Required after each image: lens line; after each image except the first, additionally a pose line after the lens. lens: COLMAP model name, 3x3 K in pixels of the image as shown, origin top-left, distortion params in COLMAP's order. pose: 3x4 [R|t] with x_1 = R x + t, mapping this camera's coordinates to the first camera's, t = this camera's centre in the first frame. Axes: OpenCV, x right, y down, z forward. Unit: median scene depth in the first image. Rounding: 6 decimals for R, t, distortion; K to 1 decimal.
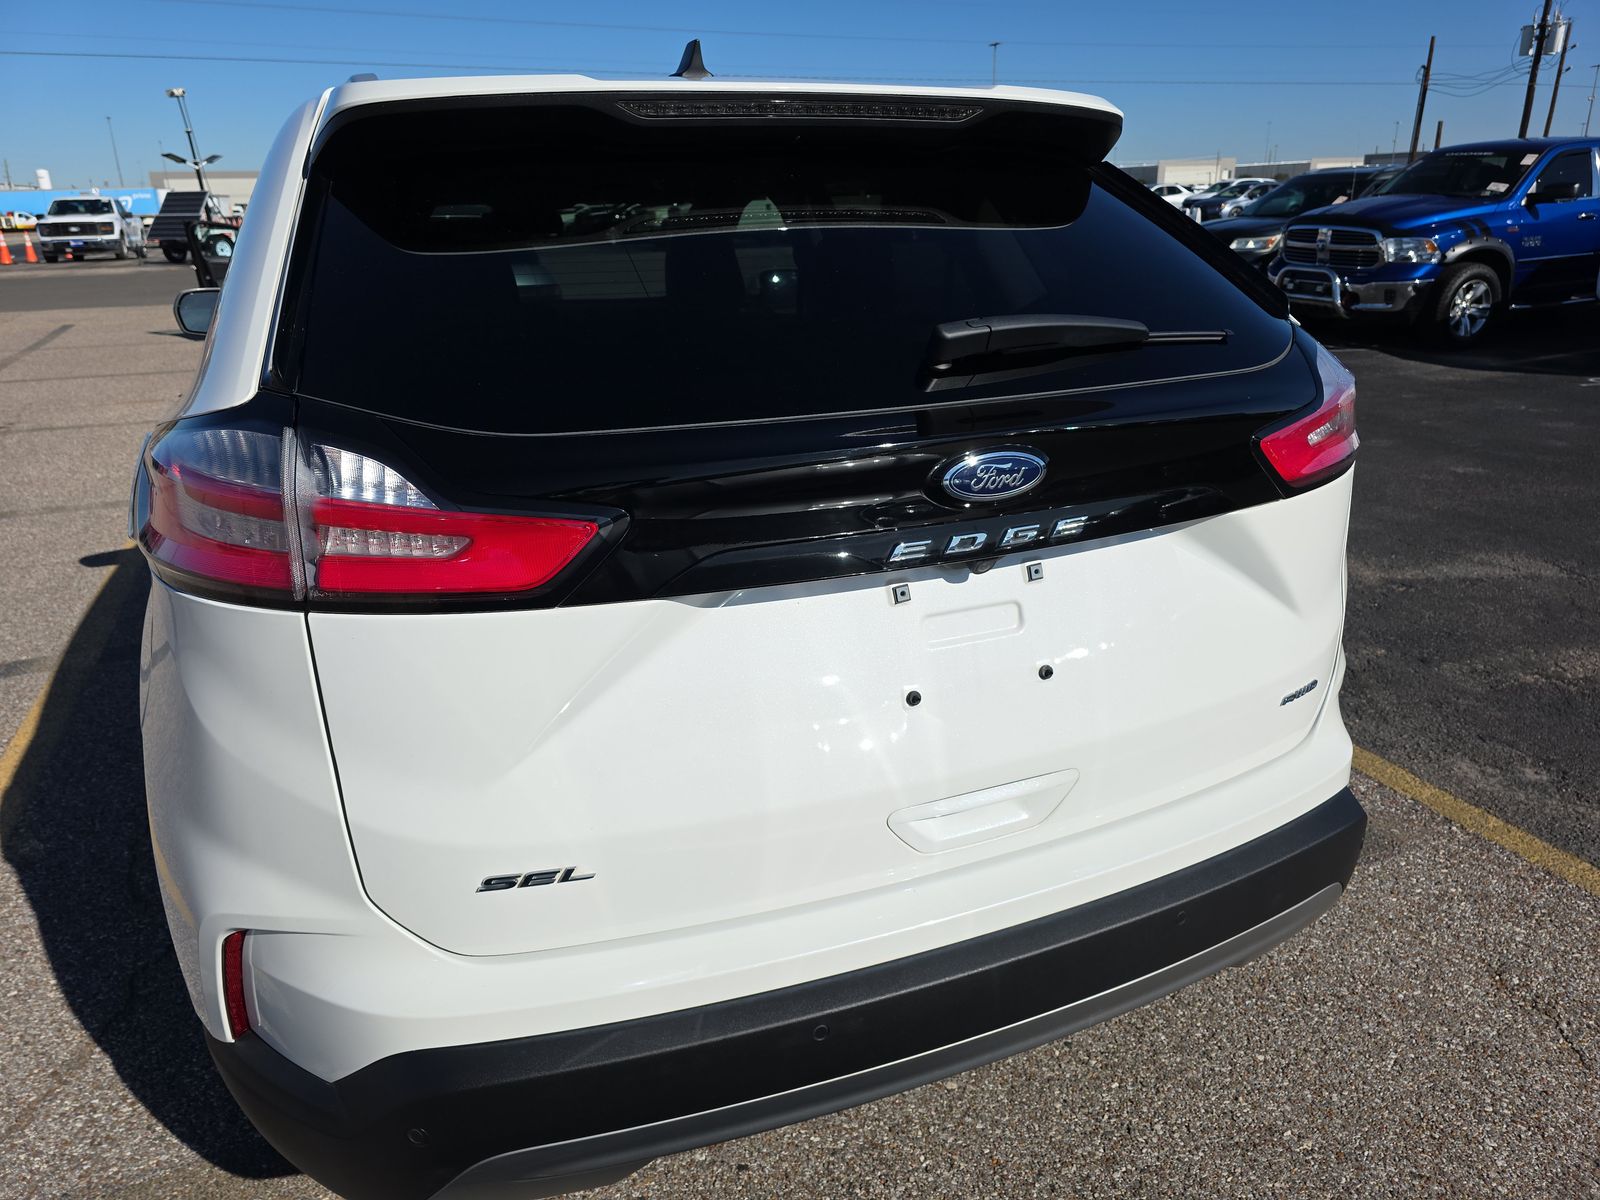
lens RADIAL K [[1015.3, 0, 839.0], [0, 1015.3, 587.8], [0, 0, 1]] dist [0.037751, -0.039639]
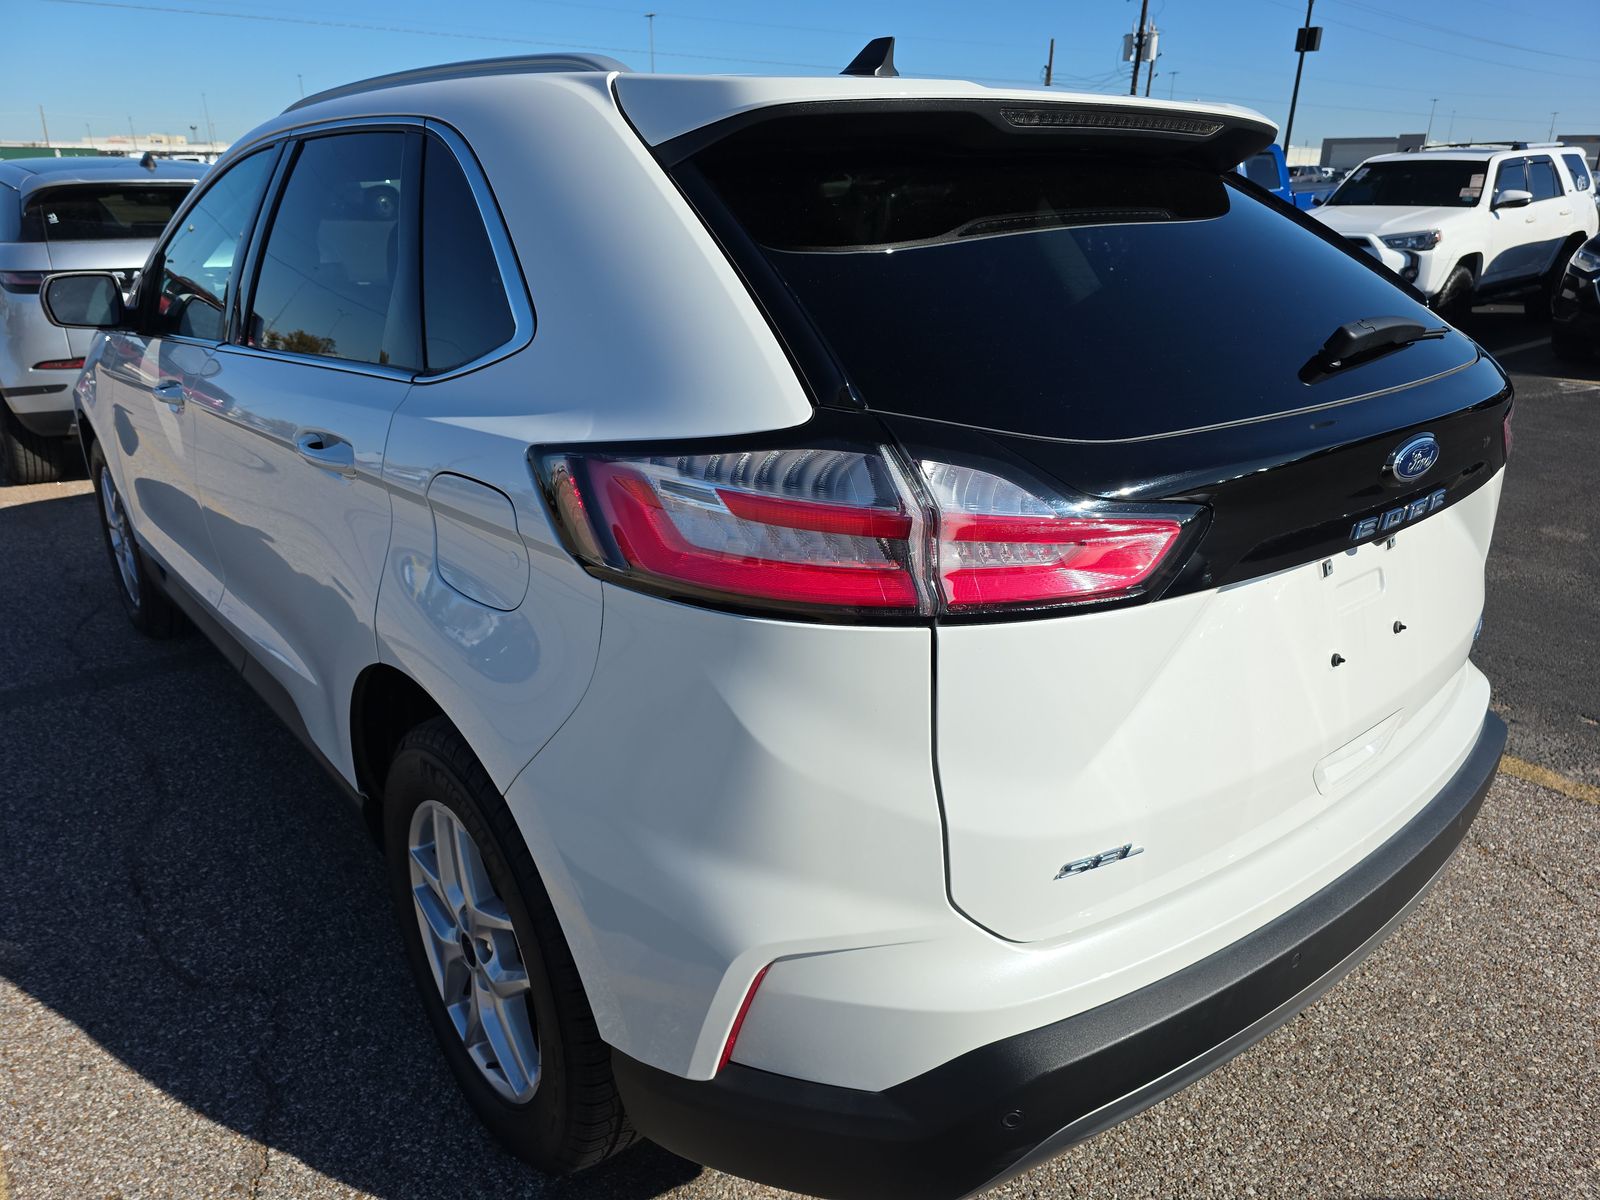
lens RADIAL K [[1003.5, 0, 800.0], [0, 1003.5, 600.0], [0, 0, 1]] dist [0.041619, -0.042257]
pose [[0.962492, -0.080561, 0.259073, -0.504469], [0.072063, 0.996509, 0.042147, -0.030272], [-0.261564, -0.021897, 0.964938, 0.044622]]
